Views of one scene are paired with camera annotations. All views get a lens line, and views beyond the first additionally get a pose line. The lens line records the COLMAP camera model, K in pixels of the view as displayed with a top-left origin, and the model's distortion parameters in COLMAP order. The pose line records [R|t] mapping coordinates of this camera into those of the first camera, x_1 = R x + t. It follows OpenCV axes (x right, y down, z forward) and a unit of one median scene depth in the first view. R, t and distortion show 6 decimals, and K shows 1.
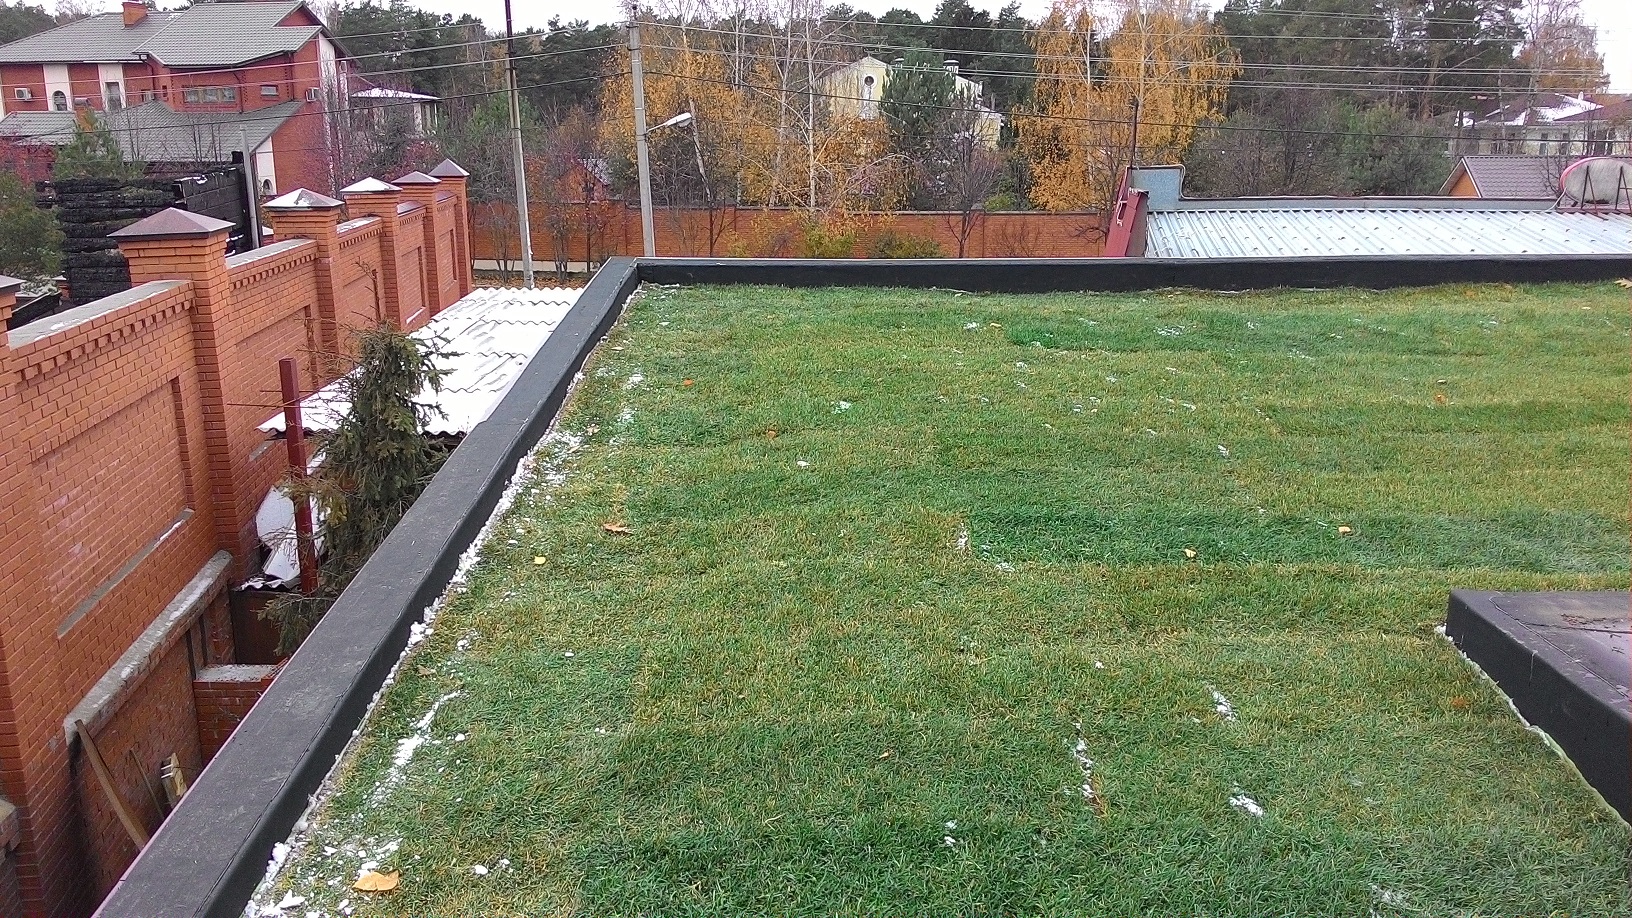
lens RADIAL K [[1341.8, 0, 809.5], [0, 1341.8, 471.8], [0, 0, 1]] dist [-0.010492, -0.016734]
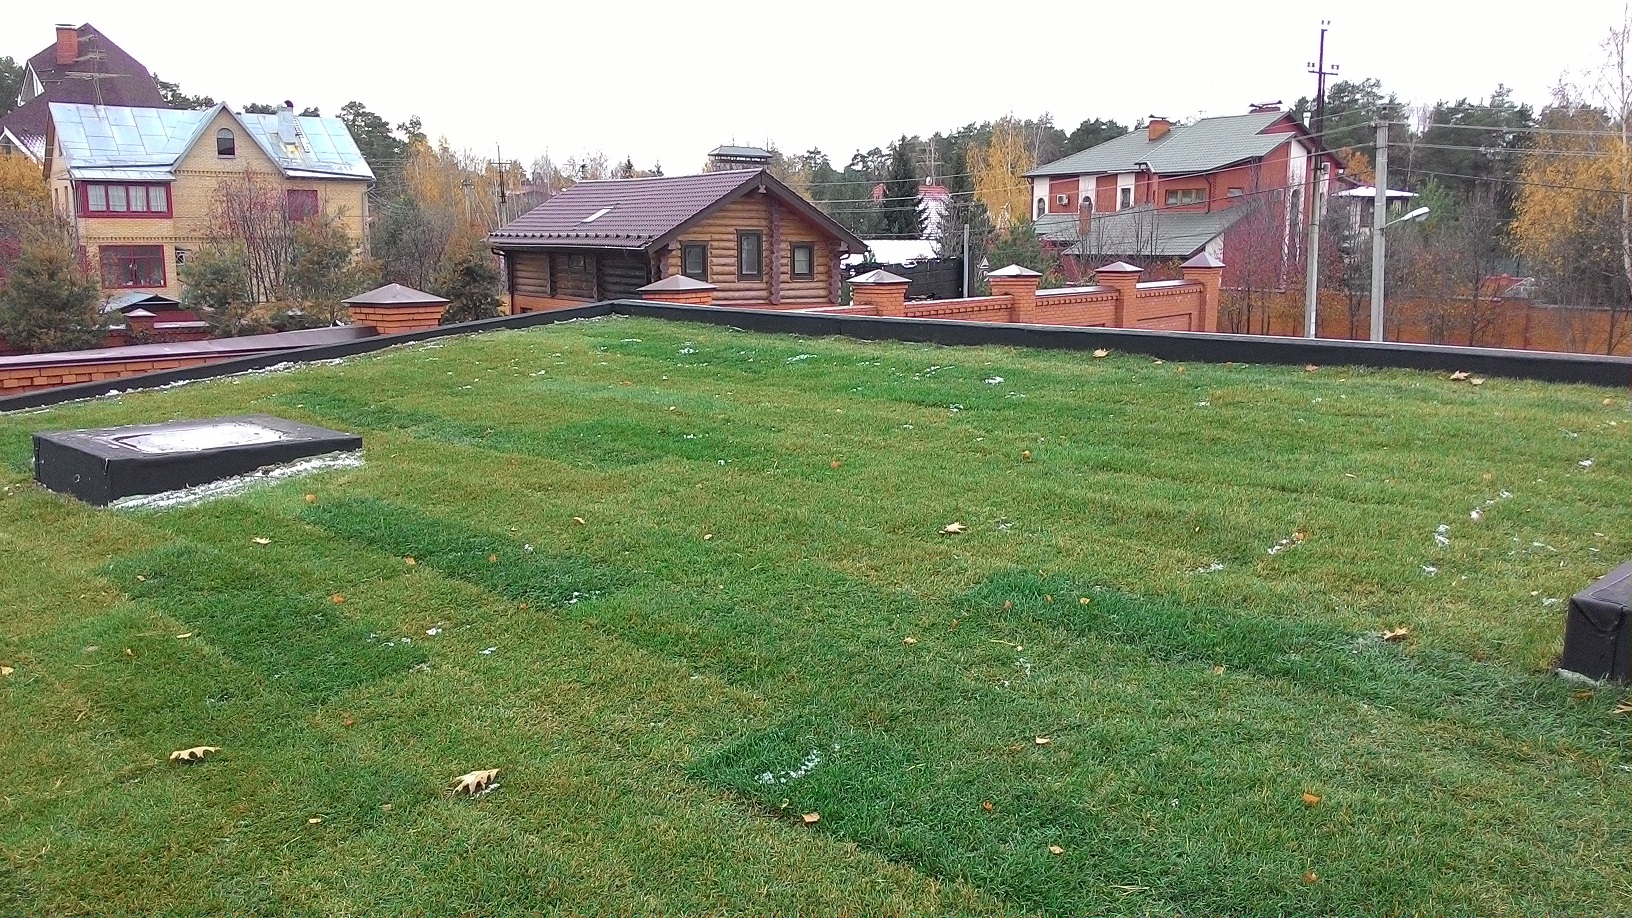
lens RADIAL K [[1313.0, 0, 817.5], [0, 1313.0, 468.6], [0, 0, 1]] dist [0.069302, -0.120649]
pose [[0.723966, 0.116065, -0.680001, 0.617986], [-0.163714, 0.986490, -0.005921, 0.013439], [0.670127, 0.115612, 0.733187, -0.026213]]
